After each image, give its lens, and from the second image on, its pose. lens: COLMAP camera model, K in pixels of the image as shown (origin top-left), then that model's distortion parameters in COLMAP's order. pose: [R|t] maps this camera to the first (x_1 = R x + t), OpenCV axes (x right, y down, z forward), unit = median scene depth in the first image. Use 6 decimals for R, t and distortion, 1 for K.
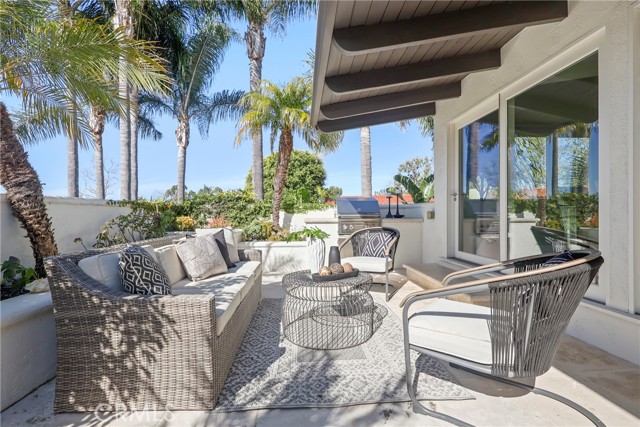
lens RADIAL K [[298.6, 0, 319.5], [0, 298.6, 218.1], [0, 0, 1]] dist [-0.002524, 0.000838]
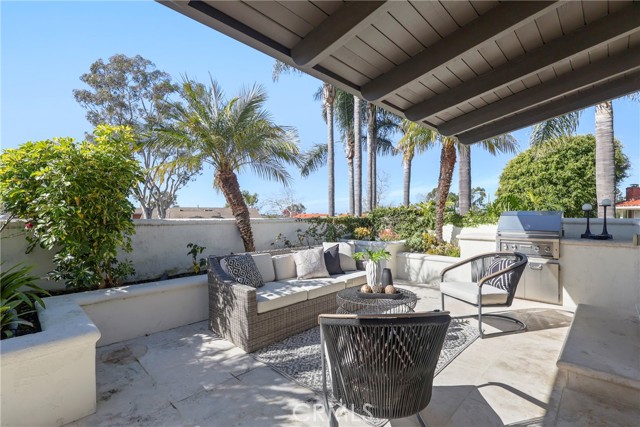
lens RADIAL K [[298.6, 0, 325.5], [0, 298.6, 215.3], [0, 0, 1]] dist [-0.002524, 0.000838]
pose [[0.681360, 0.004300, -0.731935, 0.324999], [-0.012792, 0.999900, -0.006034, -0.043079], [0.731836, 0.013474, 0.681347, 0.032768]]
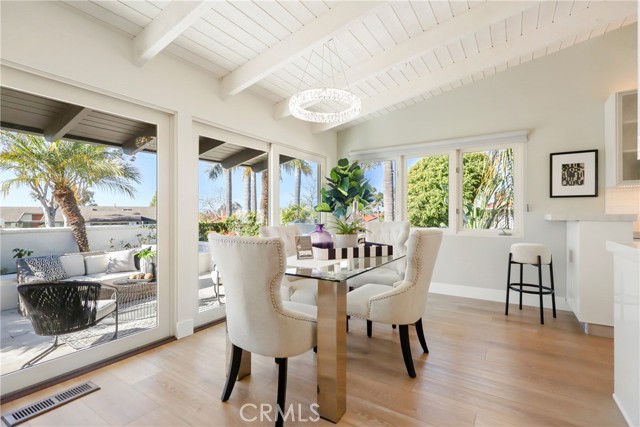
lens RADIAL K [[298.6, 0, 323.7], [0, 298.6, 216.3], [0, 0, 1]] dist [-0.002524, 0.000838]
pose [[0.806364, 0.007716, -0.591370, 0.816304], [-0.008715, 0.999961, 0.001165, -0.079206], [0.591356, 0.004214, 0.806400, 0.101775]]
